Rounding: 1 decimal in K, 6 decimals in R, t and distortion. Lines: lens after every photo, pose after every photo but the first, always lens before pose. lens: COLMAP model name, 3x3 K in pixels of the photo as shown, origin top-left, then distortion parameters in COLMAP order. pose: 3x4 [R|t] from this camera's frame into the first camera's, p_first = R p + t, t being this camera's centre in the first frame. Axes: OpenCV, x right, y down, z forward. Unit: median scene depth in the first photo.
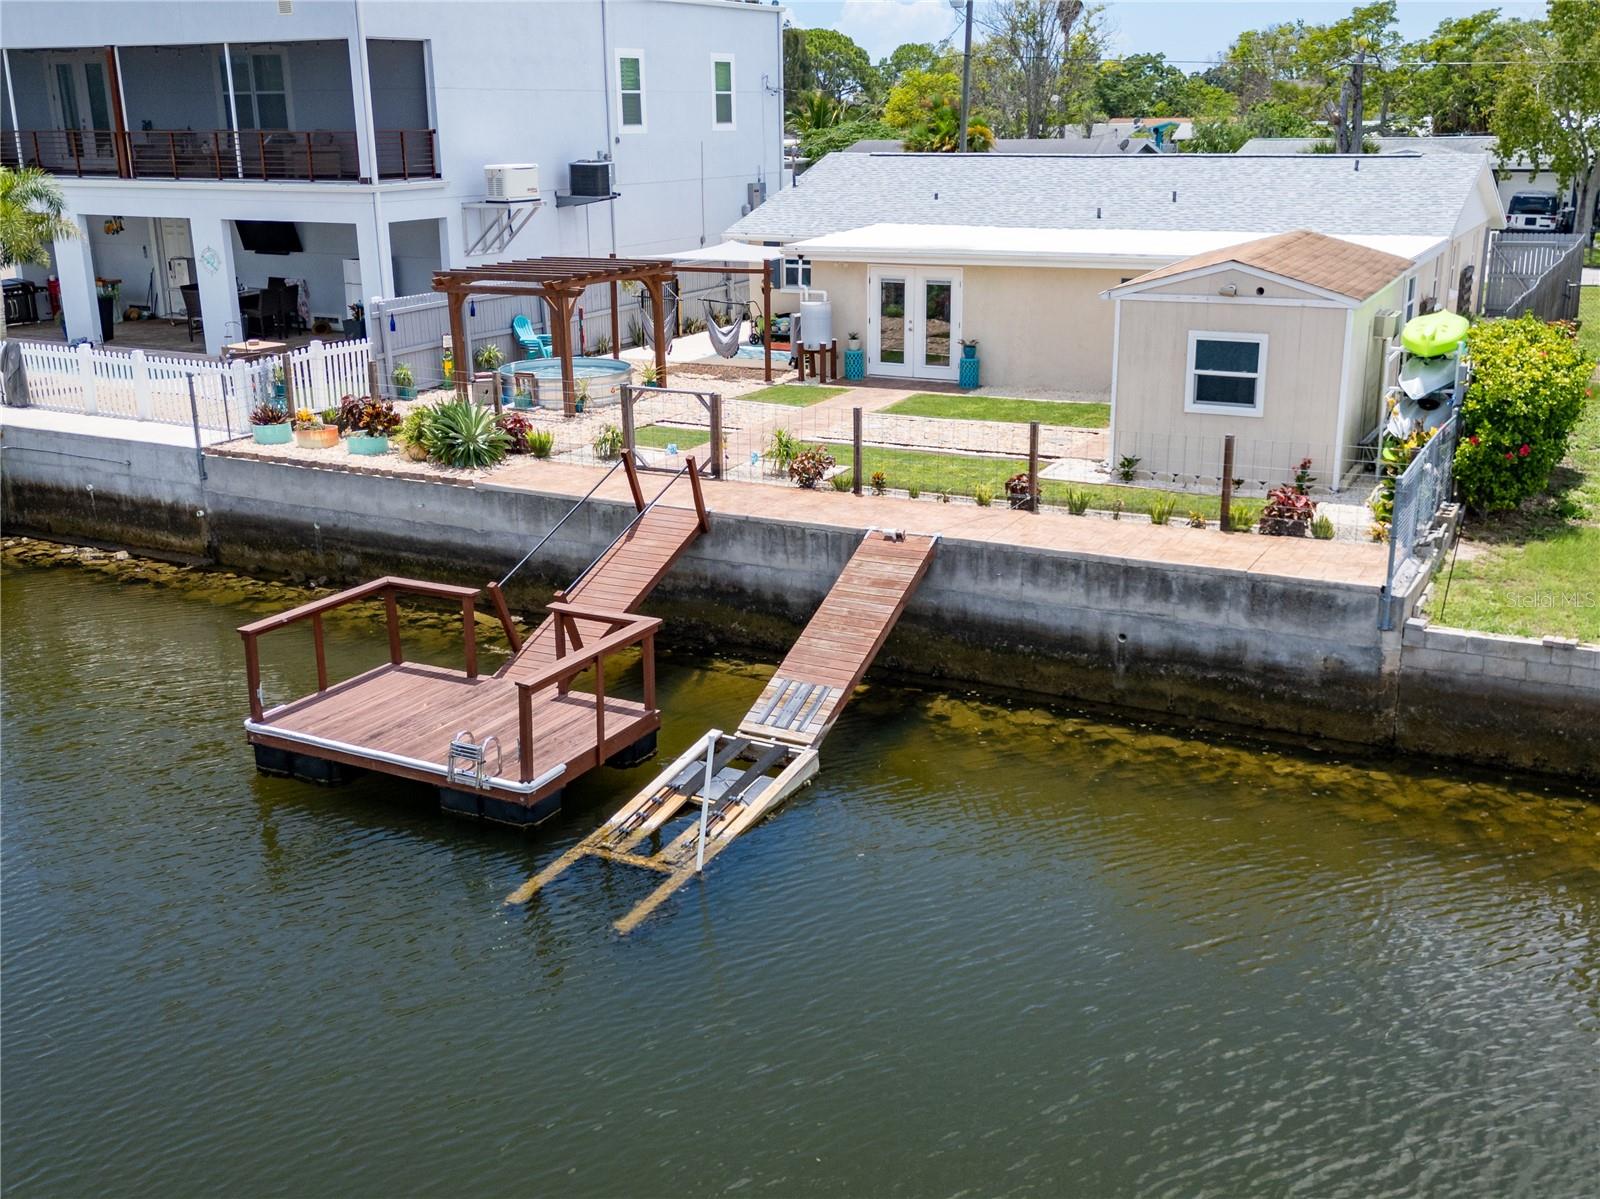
lens RADIAL K [[1632.7, 0, 800.0], [0, 1632.7, 599.5], [0, 0, 1]] dist [0.062739, -0.040161]
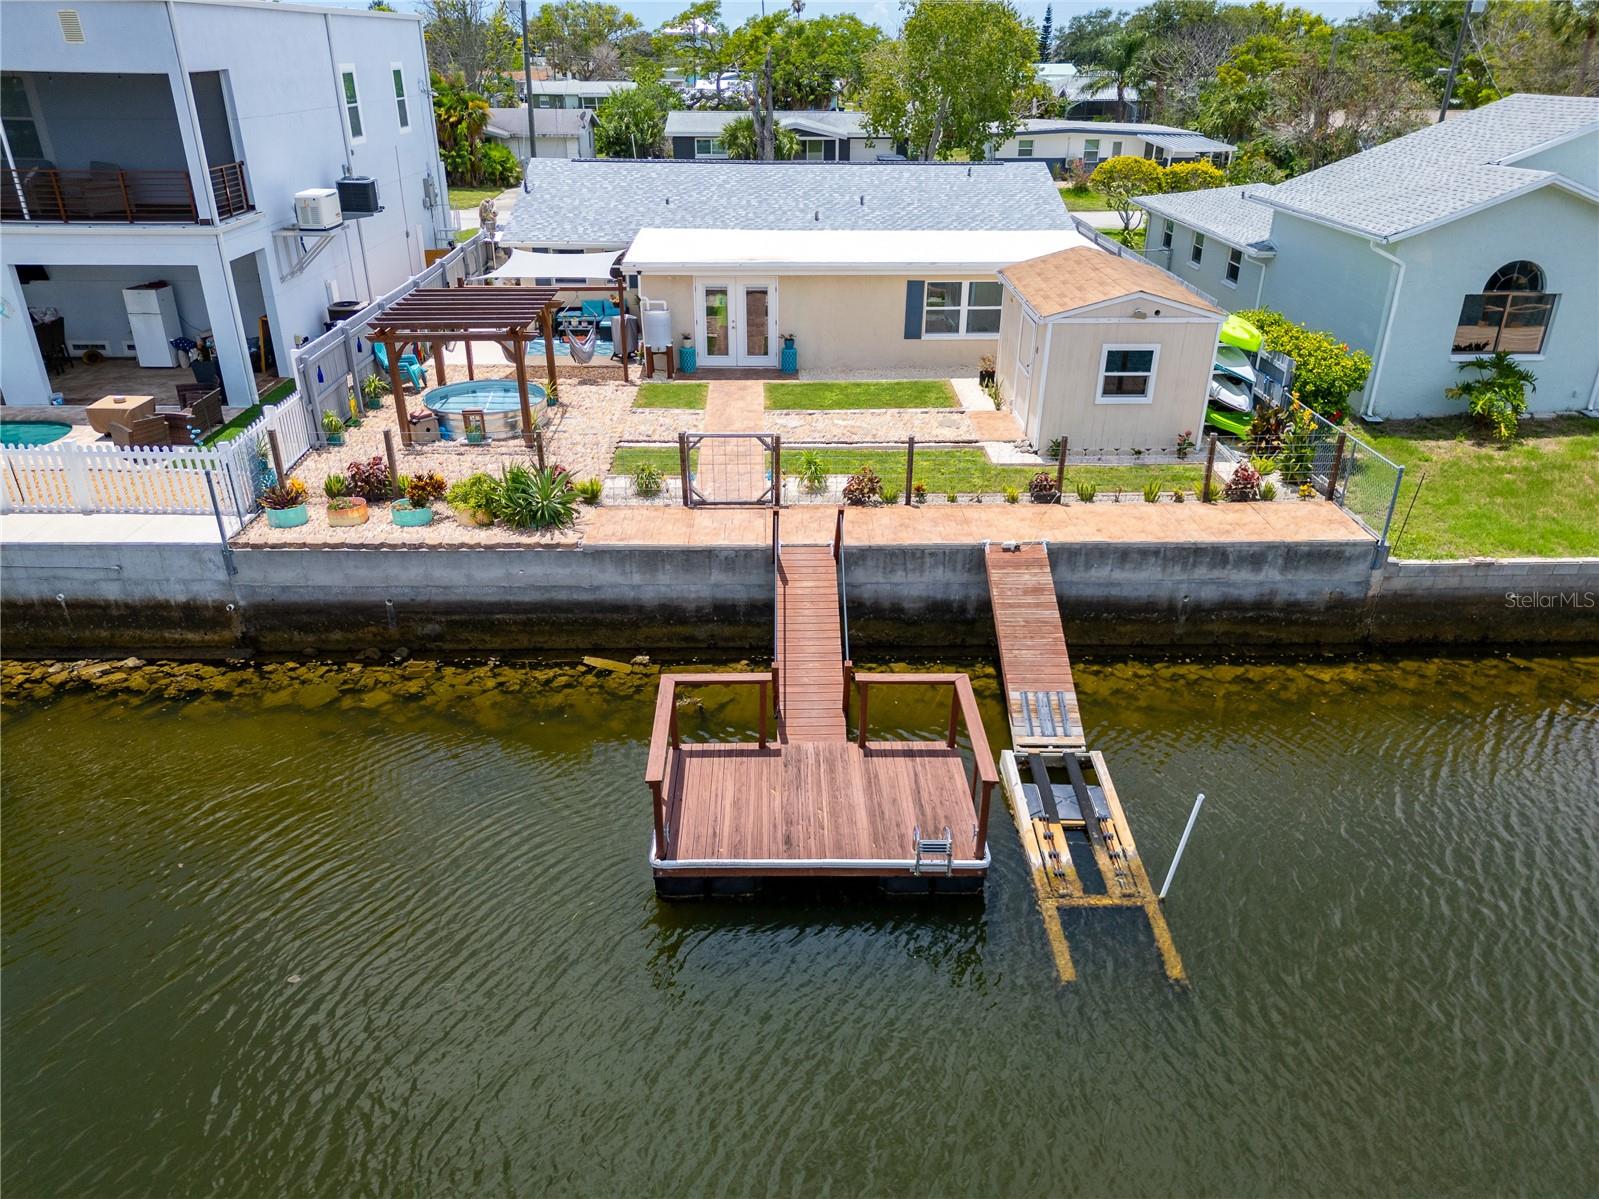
lens RADIAL K [[1138.0, 0, 799.5], [0, 1138.0, 599.5], [0, 0, 1]] dist [0.031007, -0.005653]
pose [[0.872737, -0.198319, 0.446094, -0.432864], [0.125970, 0.974308, 0.186697, -0.165129], [-0.471659, -0.106742, 0.875297, 0.278039]]
